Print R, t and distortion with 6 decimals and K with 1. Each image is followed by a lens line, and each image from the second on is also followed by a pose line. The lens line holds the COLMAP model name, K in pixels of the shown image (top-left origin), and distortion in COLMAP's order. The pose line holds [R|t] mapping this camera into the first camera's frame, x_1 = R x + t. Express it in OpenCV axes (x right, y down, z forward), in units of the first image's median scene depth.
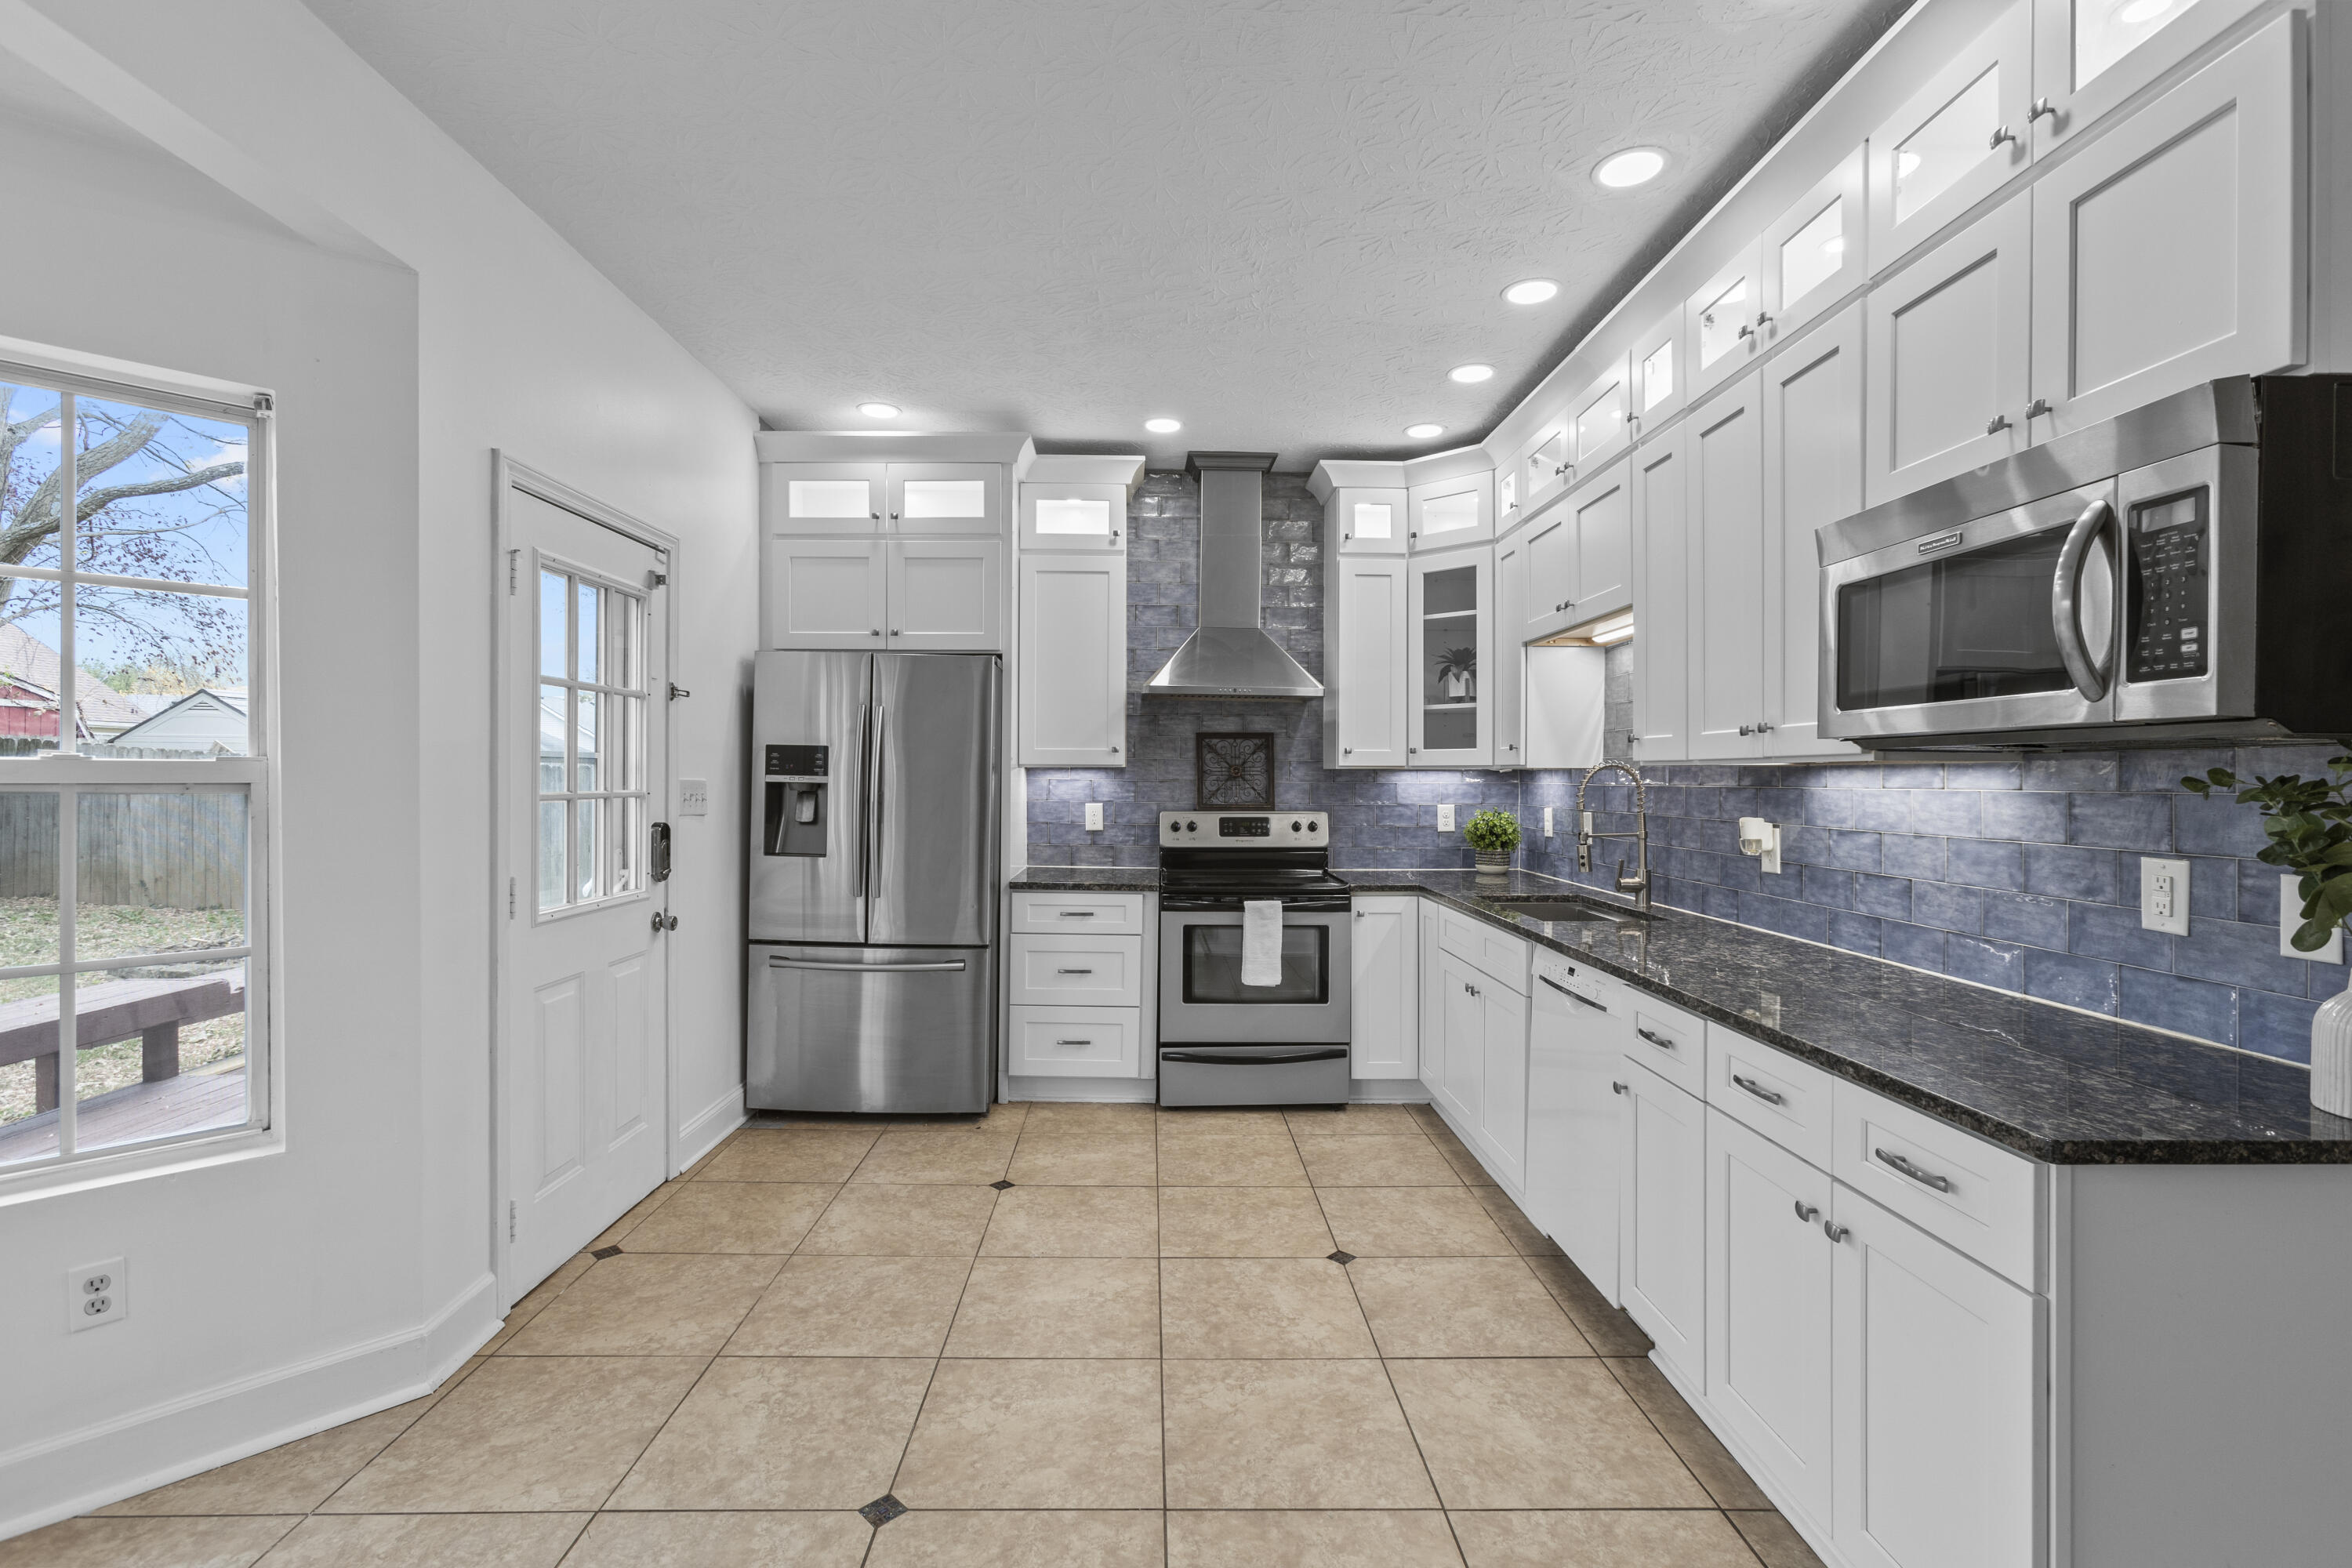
lens RADIAL K [[1043.7, 0, 1158.0], [0, 1043.7, 776.5], [0, 0, 1]] dist [-0.014538, 0.008279]
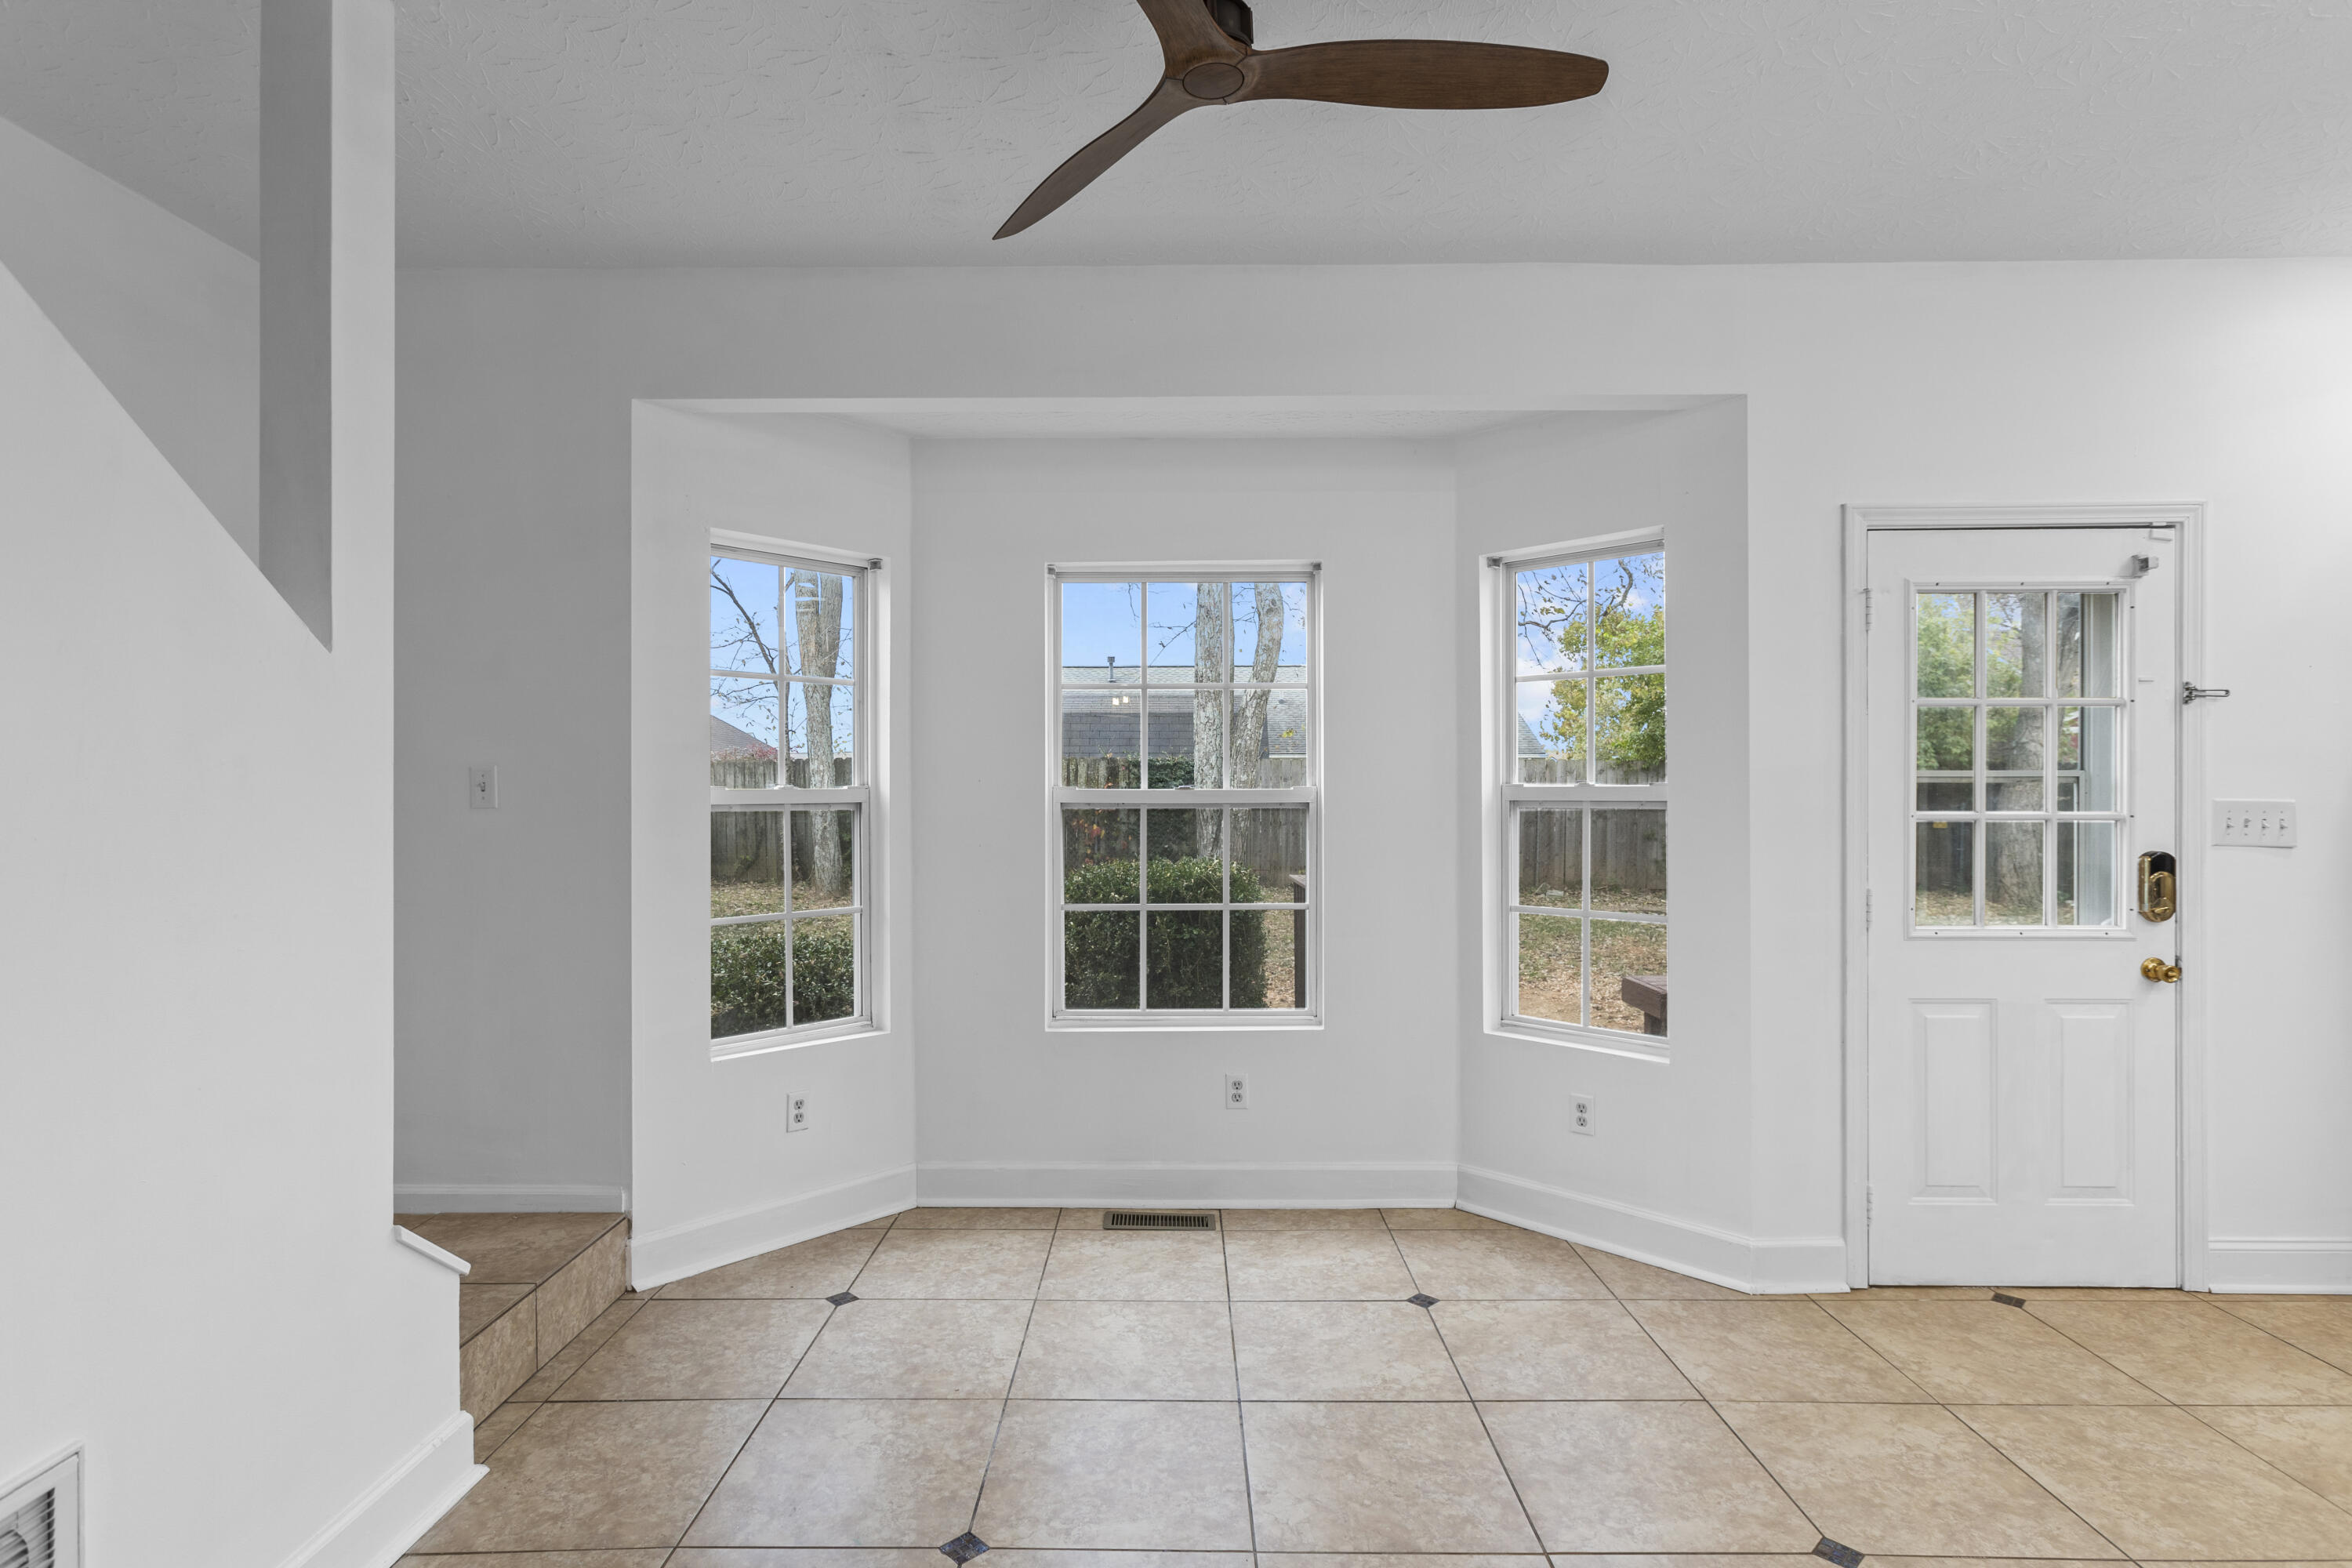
lens RADIAL K [[1163.6, 0, 1175.2], [0, 1163.6, 789.1], [0, 0, 1]] dist [-0.009121, 0.003182]
pose [[-0.021114, -0.008745, -0.999739, 0.603008], [-0.000198, 0.999962, -0.008743, 0.002698], [0.999777, 0.000013, -0.021115, 0.292604]]
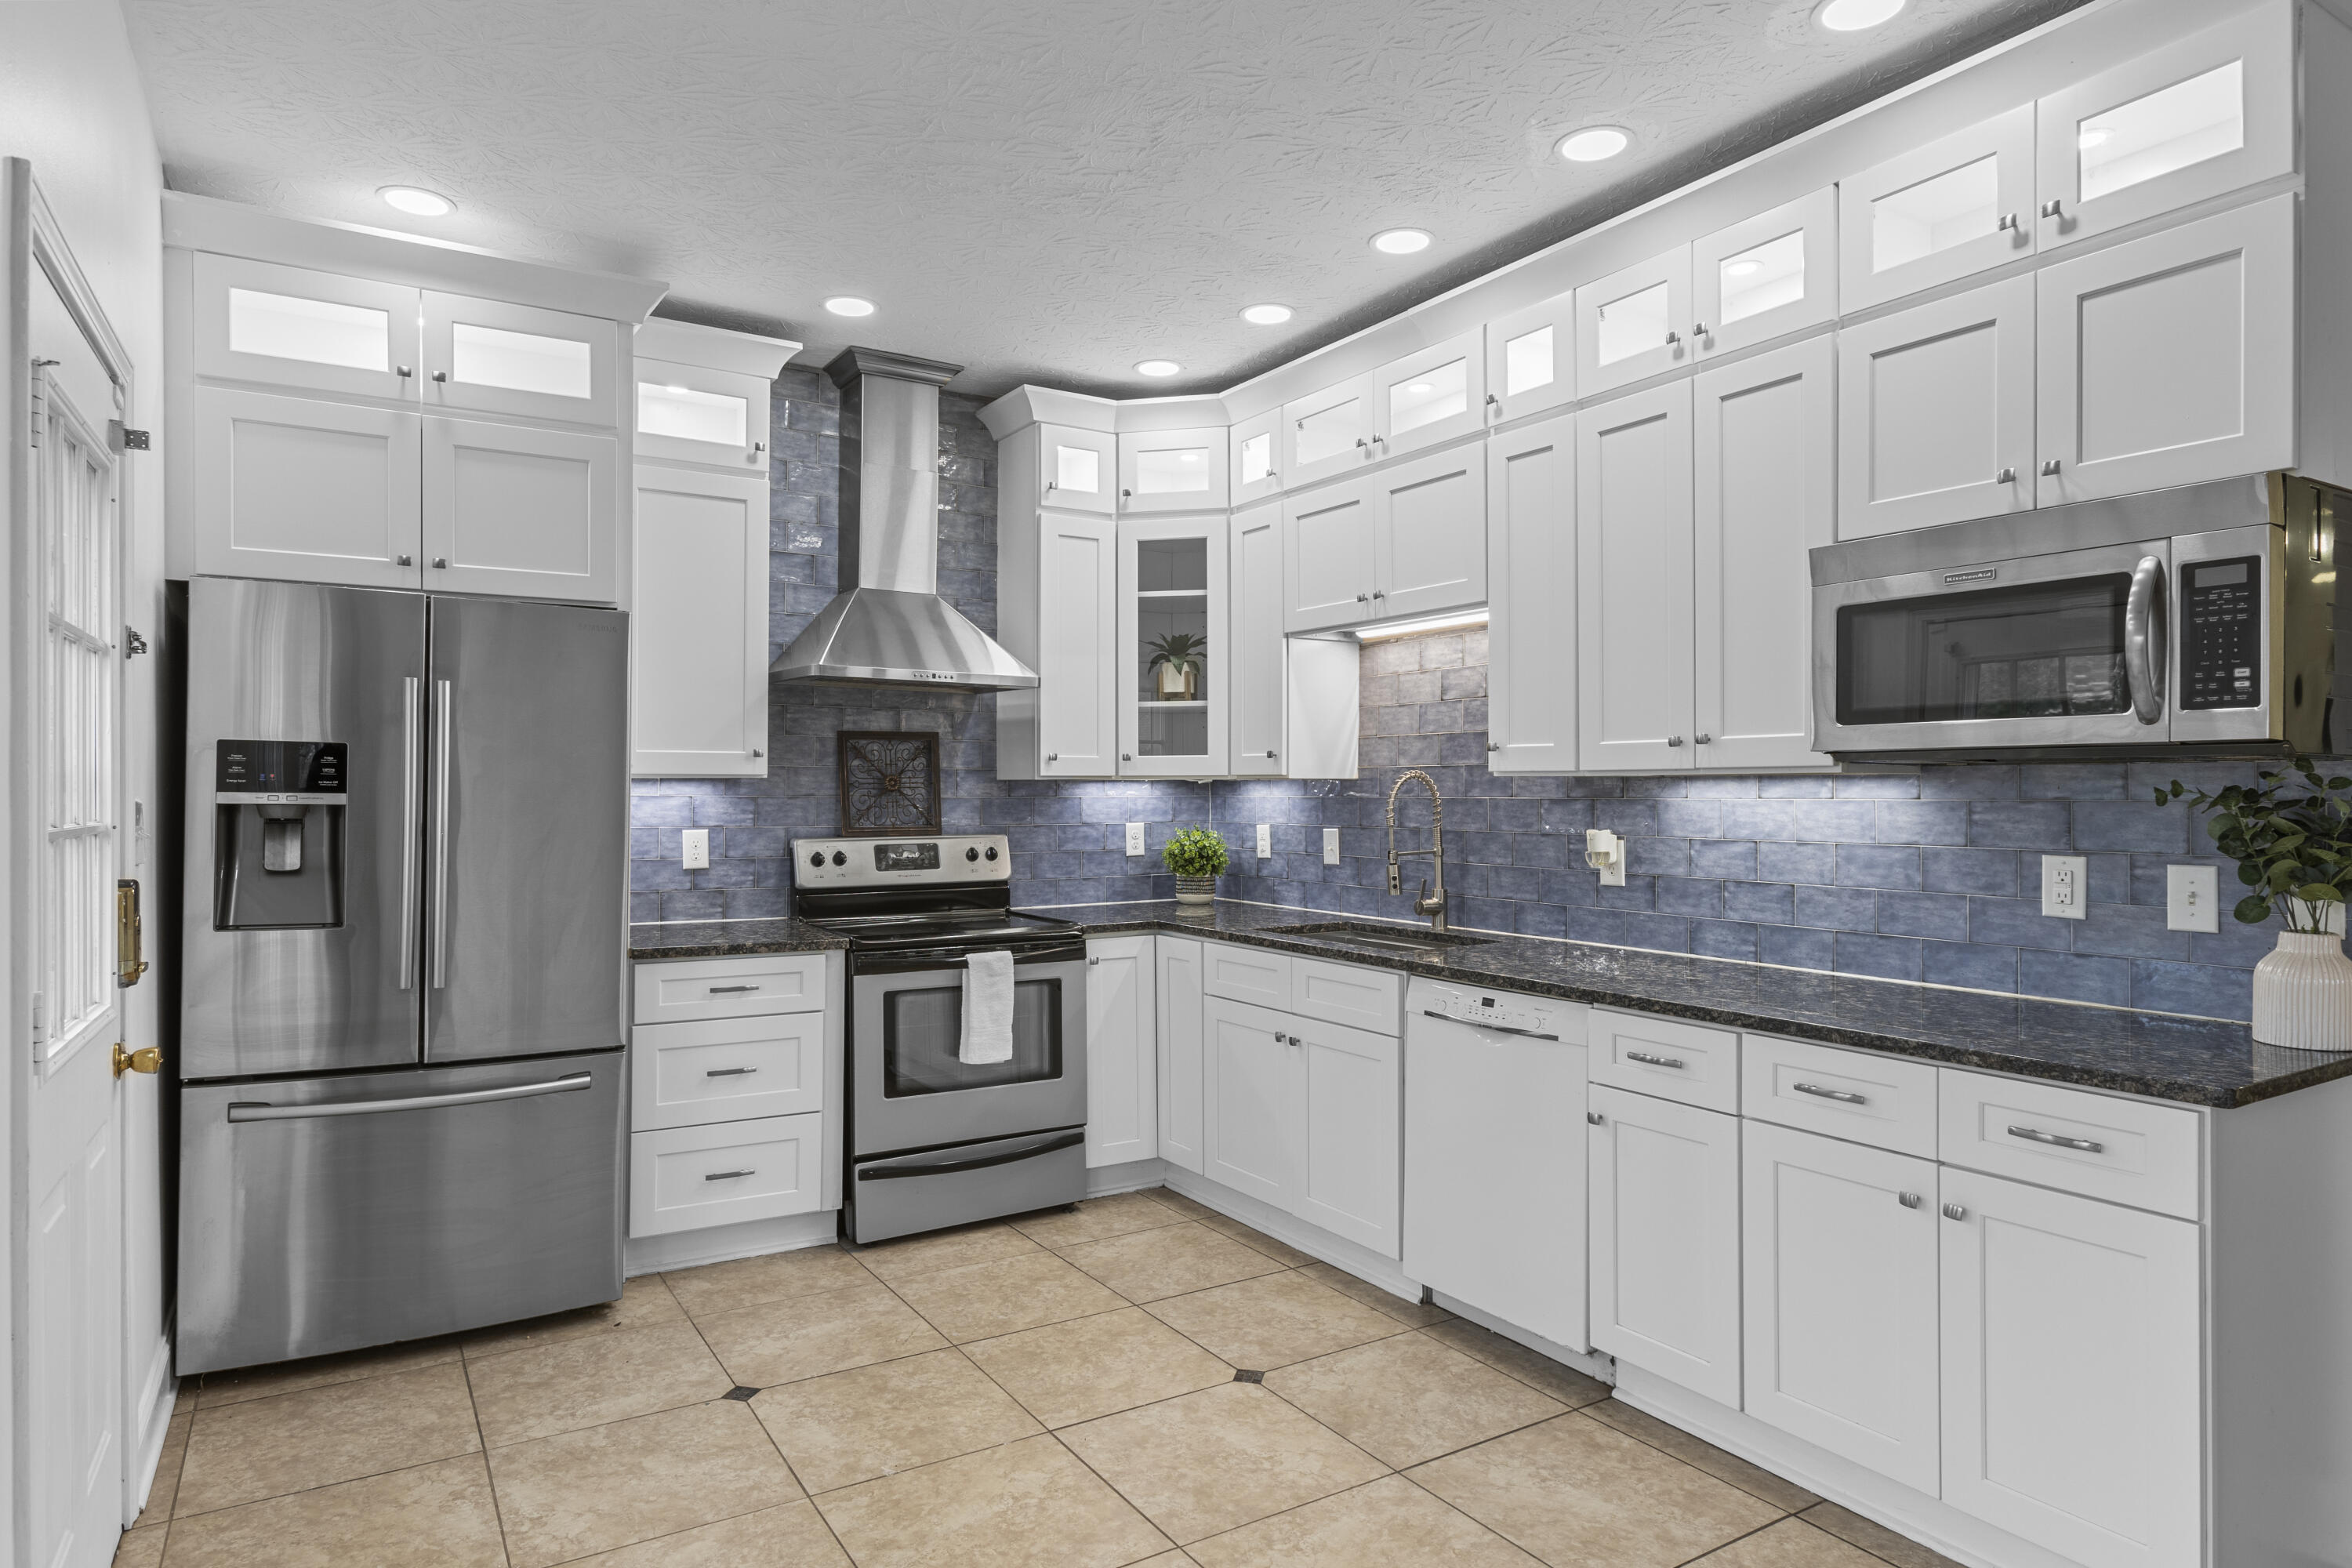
lens RADIAL K [[1355.3, 0, 1150.6], [0, 1355.3, 786.6], [0, 0, 1]] dist [-0.009602, 0.013837]
pose [[0.859827, -0.004354, 0.510567, -0.483139], [0.004685, 0.999989, 0.000637, -0.004059], [-0.510564, 0.001844, 0.859838, 0.135851]]
